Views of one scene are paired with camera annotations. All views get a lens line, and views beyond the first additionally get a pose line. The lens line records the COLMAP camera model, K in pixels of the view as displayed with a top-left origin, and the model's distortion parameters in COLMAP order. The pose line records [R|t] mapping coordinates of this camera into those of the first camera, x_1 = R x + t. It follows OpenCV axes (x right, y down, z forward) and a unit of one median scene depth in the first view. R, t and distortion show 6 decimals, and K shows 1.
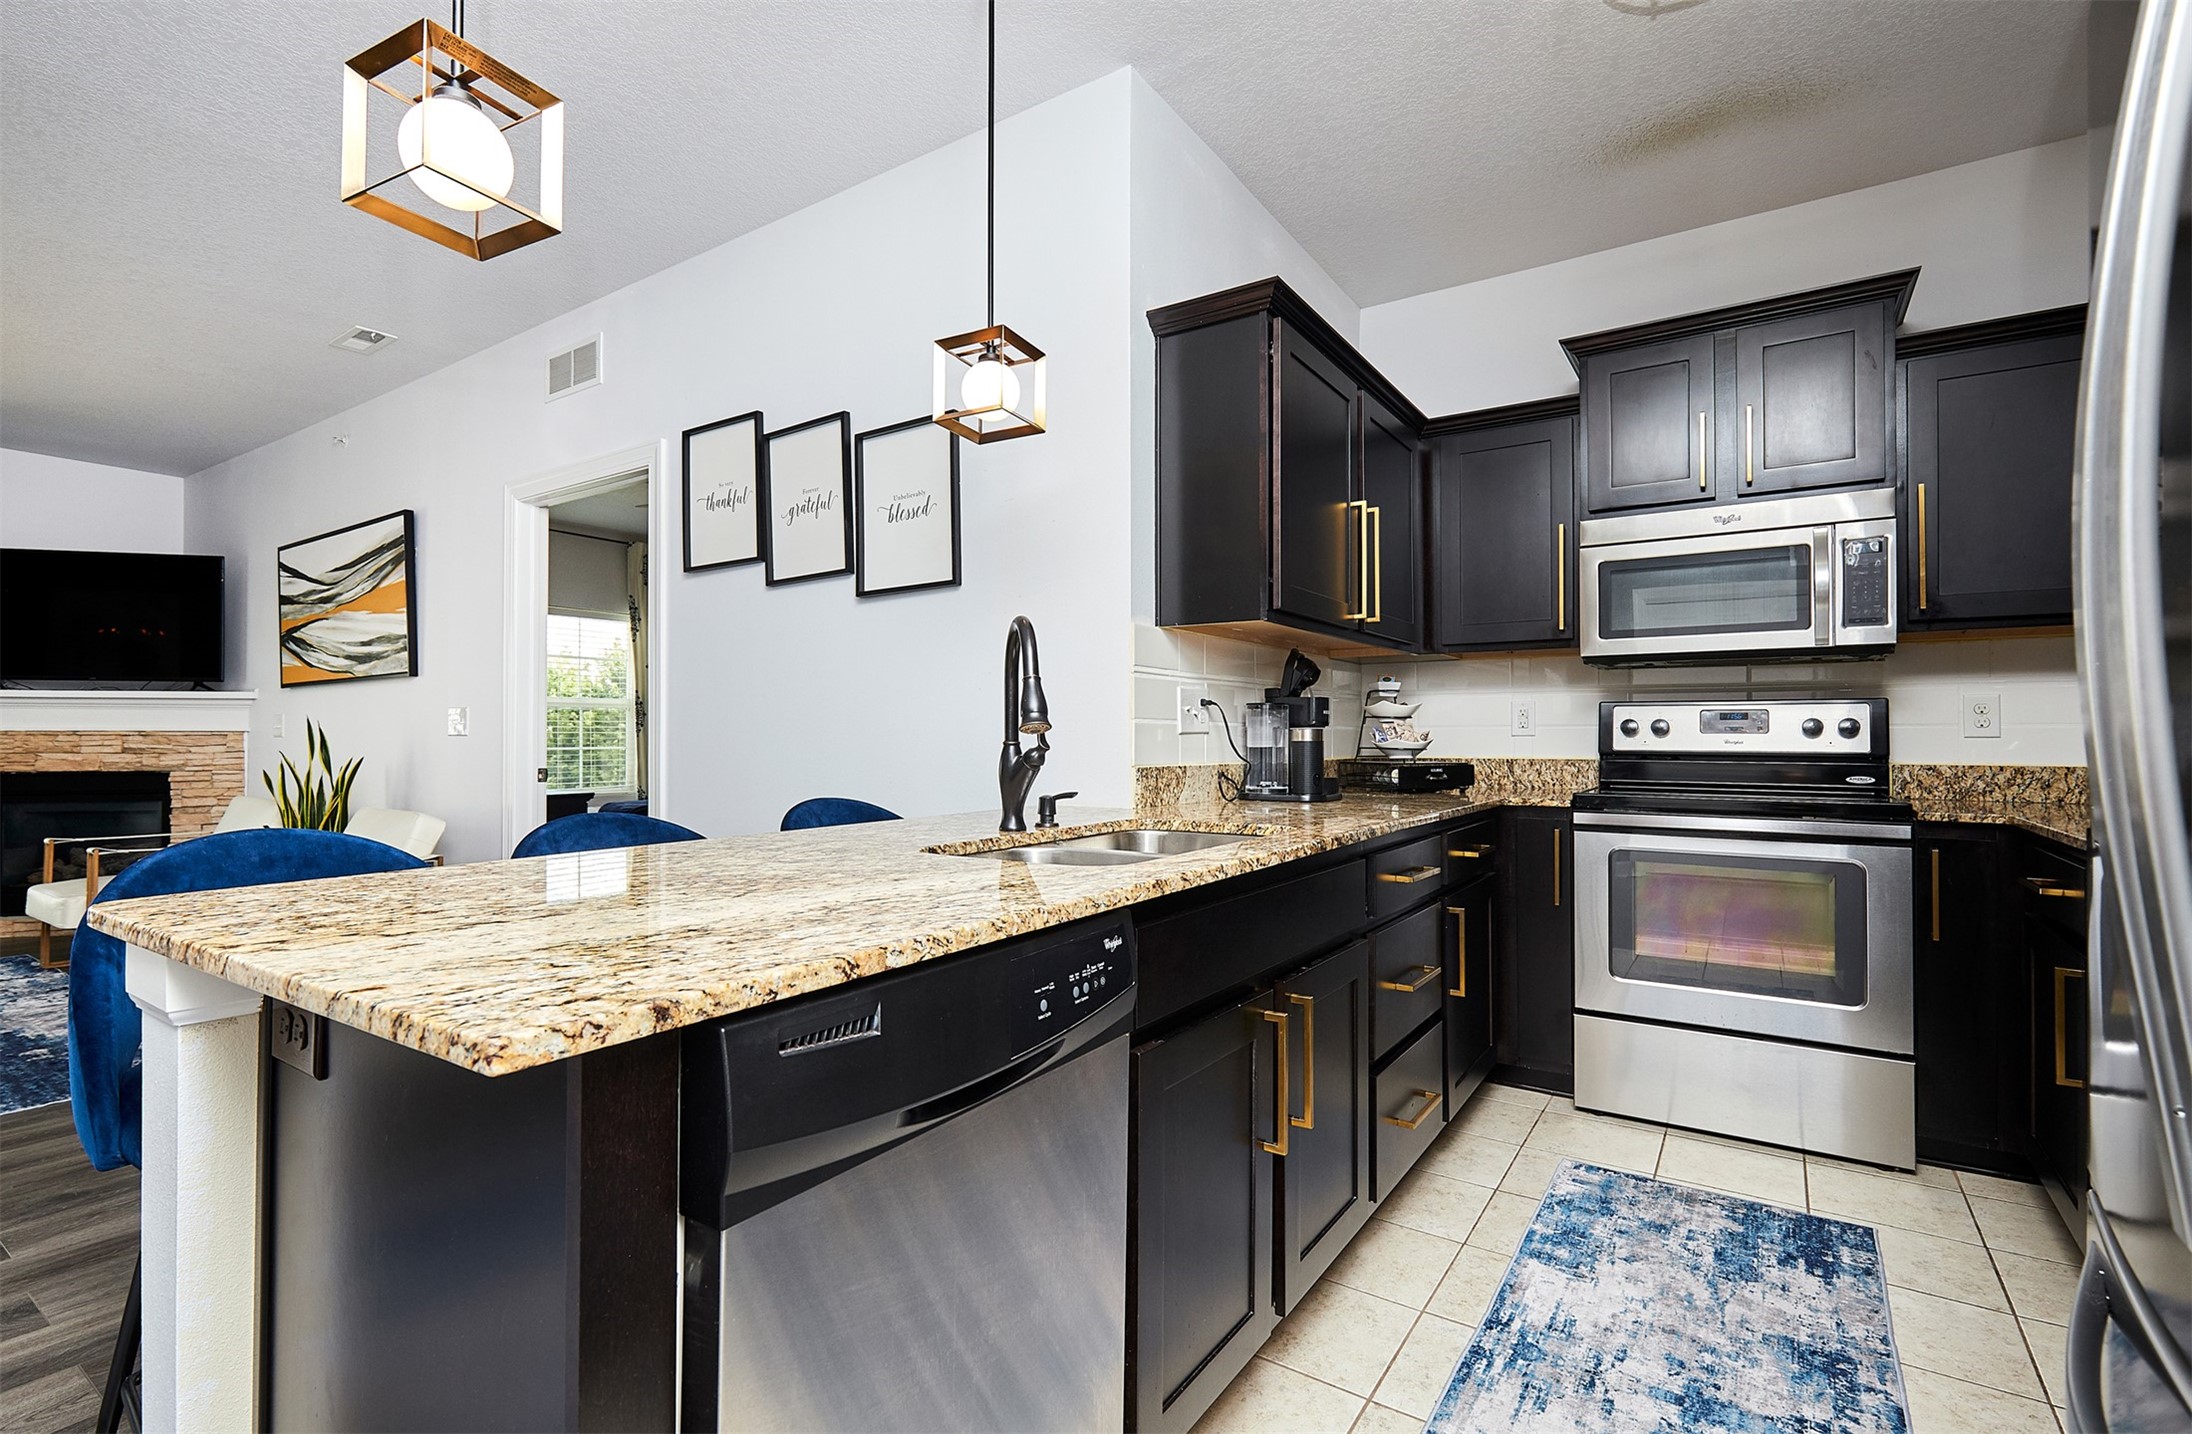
lens RADIAL K [[990.3, 0, 1069.7], [0, 990.3, 719.3], [0, 0, 1]] dist [0.001198, 0.000018]
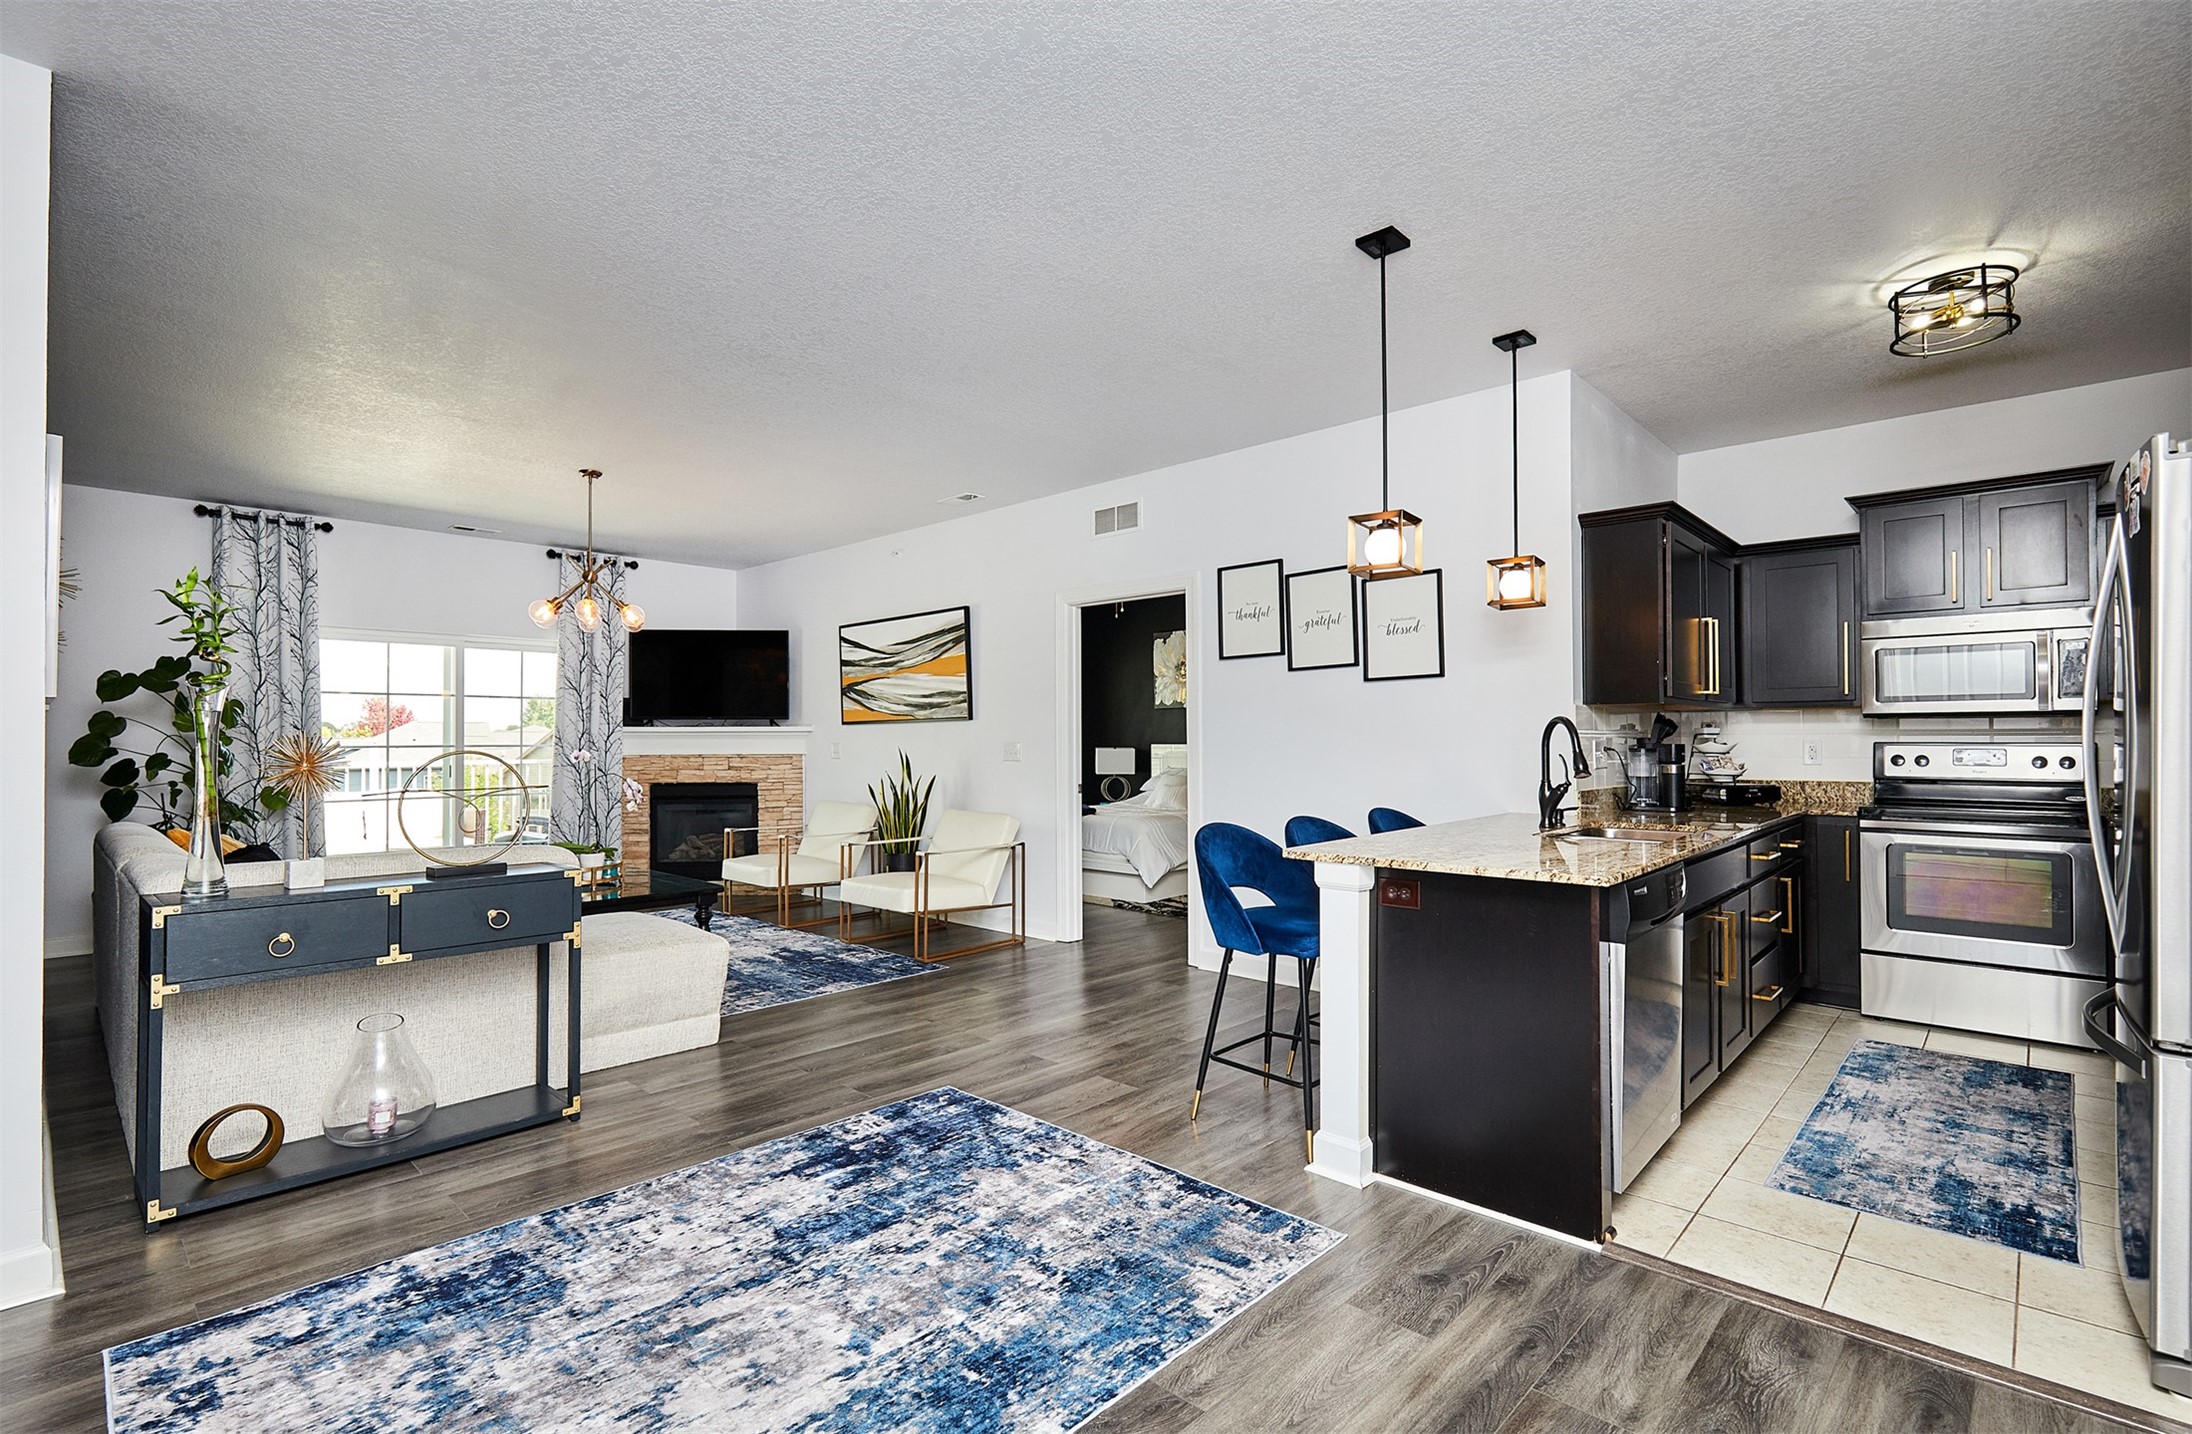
lens RADIAL K [[982.1, 0, 1105.8], [0, 982.1, 722.8], [0, 0, 1]] dist [-0.000246, 0.000484]
pose [[0.989492, -0.006350, -0.144446, -0.403286], [0.006539, 0.999978, 0.000838, -0.061278], [0.144438, -0.001774, 0.989512, -0.634400]]
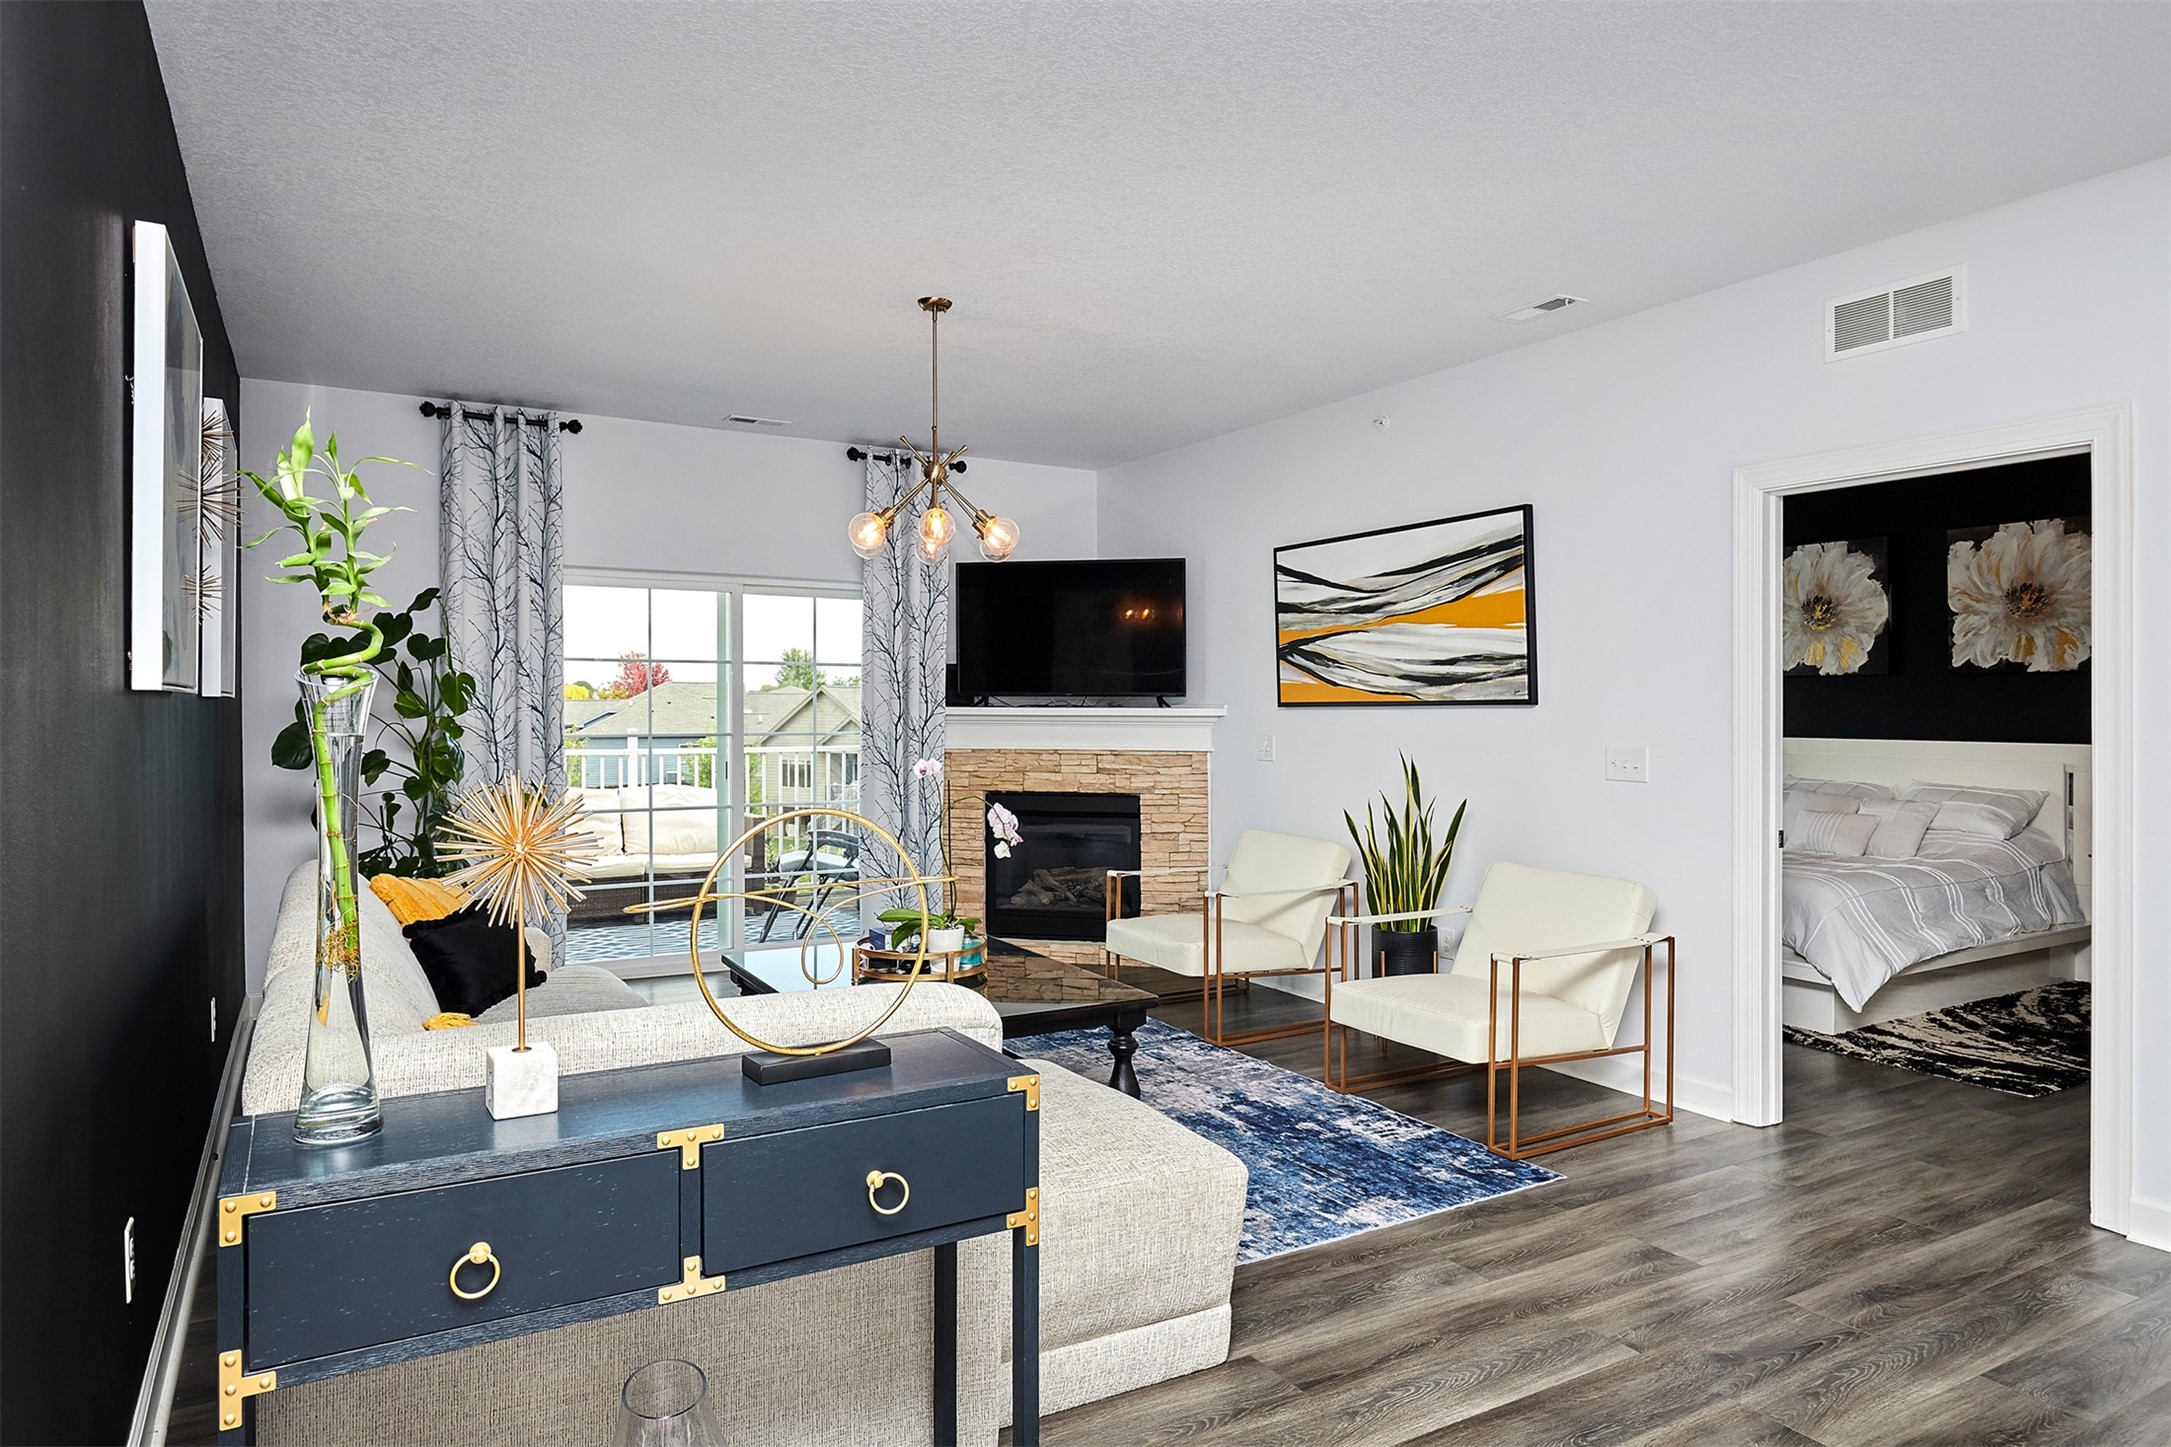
lens RADIAL K [[1287.7, 0, 1114.0], [0, 1287.7, 719.7], [0, 0, 1]] dist [-0.004708, -0.000139]
pose [[0.911039, 0.007379, -0.412254, -0.845213], [0.004503, 0.999602, 0.027844, -0.098360], [0.412296, -0.027224, 0.910643, -0.202705]]
